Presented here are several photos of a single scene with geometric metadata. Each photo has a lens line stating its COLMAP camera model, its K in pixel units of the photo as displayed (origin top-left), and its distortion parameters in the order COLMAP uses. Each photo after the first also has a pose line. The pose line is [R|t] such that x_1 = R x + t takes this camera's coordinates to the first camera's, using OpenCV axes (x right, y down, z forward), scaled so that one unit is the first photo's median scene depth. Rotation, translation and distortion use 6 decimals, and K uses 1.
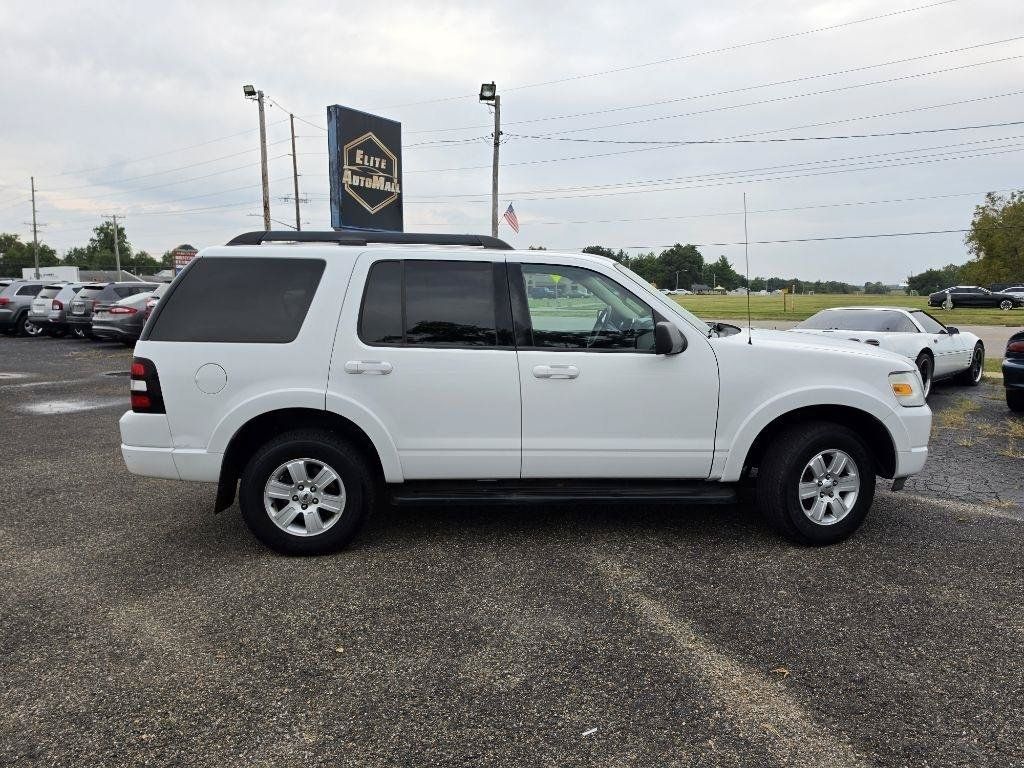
lens RADIAL K [[687.0, 0, 516.5], [0, 687.0, 359.3], [0, 0, 1]] dist [0.042402, -0.050313]
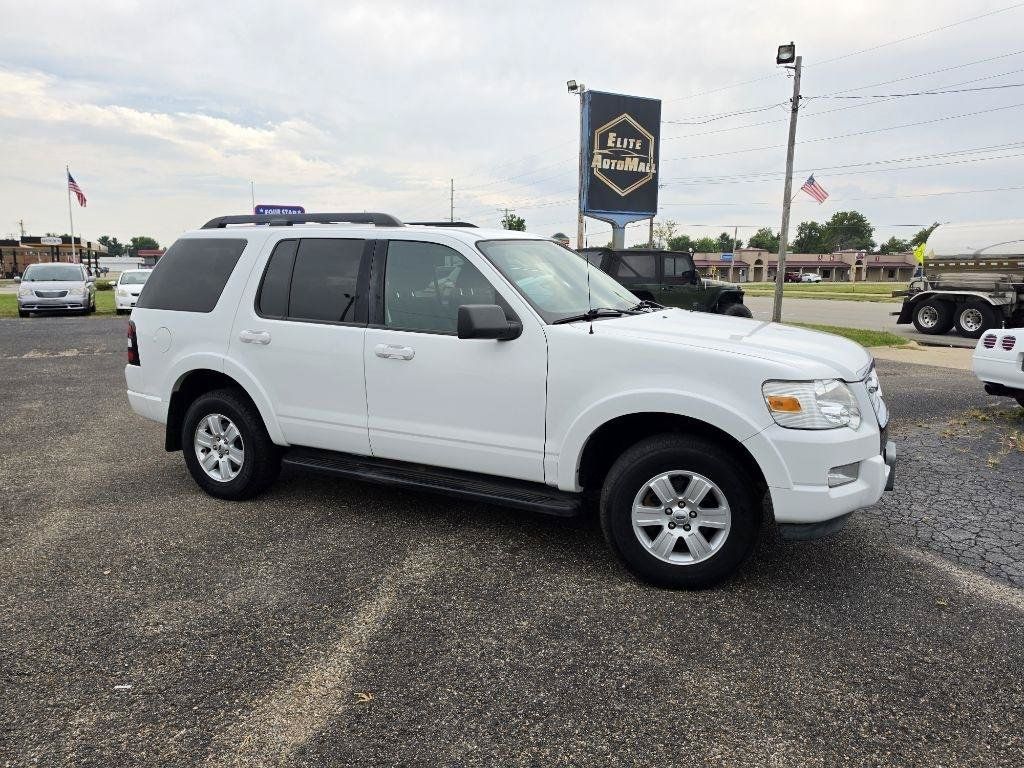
lens RADIAL K [[679.1, 0, 509.9], [0, 679.1, 368.9], [0, 0, 1]] dist [0.033073, -0.045364]
pose [[0.881185, 0.070695, -0.467457, 0.627544], [-0.052772, 0.997286, 0.051343, -0.014985], [0.469818, -0.020574, 0.882524, 0.221060]]
